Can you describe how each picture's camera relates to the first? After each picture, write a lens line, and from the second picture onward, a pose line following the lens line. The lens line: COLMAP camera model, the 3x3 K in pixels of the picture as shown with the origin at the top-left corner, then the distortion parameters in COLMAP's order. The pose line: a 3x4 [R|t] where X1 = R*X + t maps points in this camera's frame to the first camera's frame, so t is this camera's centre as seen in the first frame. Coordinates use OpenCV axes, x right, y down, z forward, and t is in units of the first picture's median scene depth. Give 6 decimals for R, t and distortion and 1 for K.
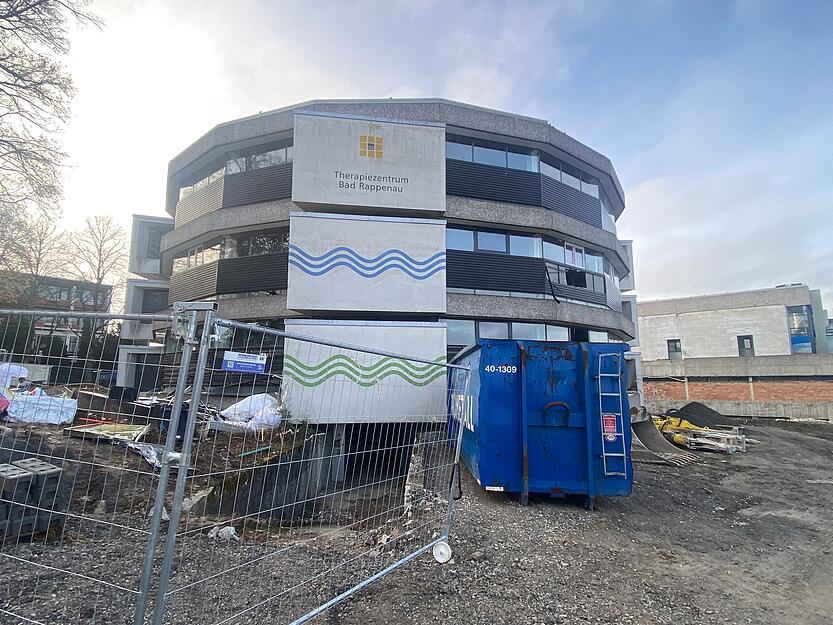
lens RADIAL K [[464.9, 0, 416.5], [0, 464.9, 312.5], [0, 0, 1]] dist [0.065854, -0.064386]
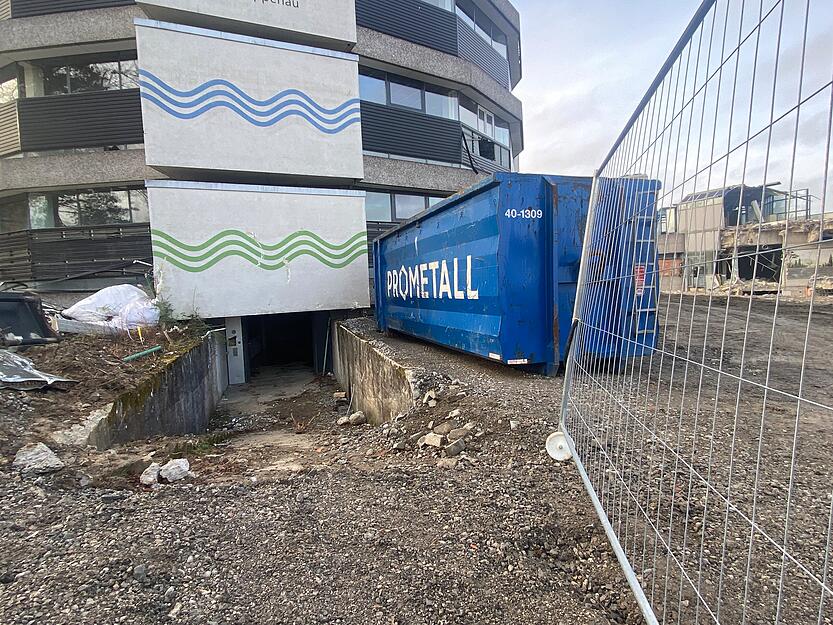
lens RADIAL K [[464.9, 0, 416.5], [0, 464.9, 312.5], [0, 0, 1]] dist [0.065854, -0.064386]
pose [[0.955008, -0.063757, 0.289648, -0.103473], [0.000111, 0.976697, 0.214622, 0.055653], [-0.296582, -0.204933, 0.932760, 0.151330]]
